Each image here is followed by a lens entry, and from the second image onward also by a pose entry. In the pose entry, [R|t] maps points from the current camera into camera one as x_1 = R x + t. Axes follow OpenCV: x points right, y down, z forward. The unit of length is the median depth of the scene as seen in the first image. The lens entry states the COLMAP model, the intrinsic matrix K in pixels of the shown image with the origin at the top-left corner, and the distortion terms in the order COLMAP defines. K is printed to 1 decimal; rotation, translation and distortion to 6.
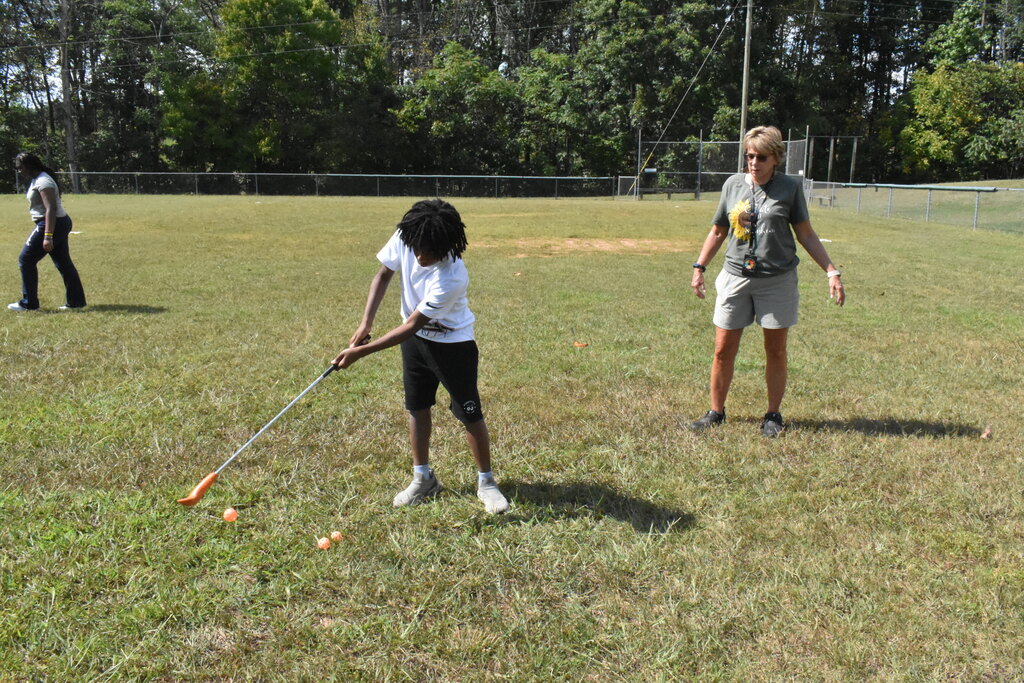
lens RADIAL K [[836.3, 0, 512.0], [0, 836.3, 341.5], [0, 0, 1]] dist [-0.052662, 0.036590]
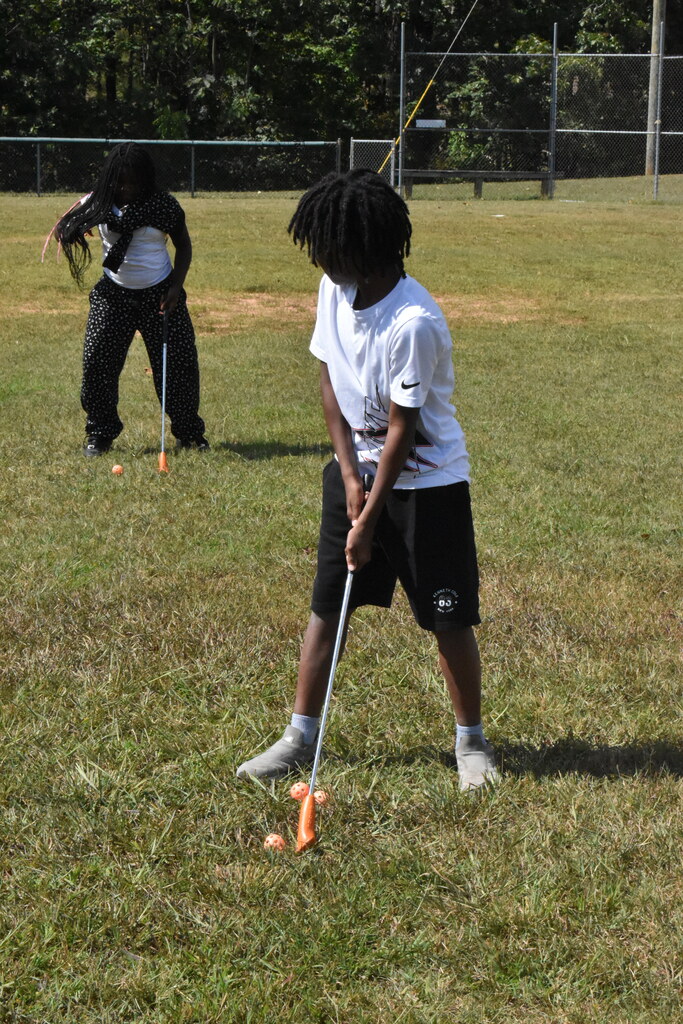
lens RADIAL K [[2463.1, 0, 341.5], [0, 2463.1, 512.0], [0, 0, 1]] dist [-0.054381, 0.385412]
pose [[0.990935, -0.015630, 0.133433, -0.032055], [0.020997, 0.999022, -0.038908, 0.021191], [-0.132695, 0.041357, 0.990294, -0.132631]]
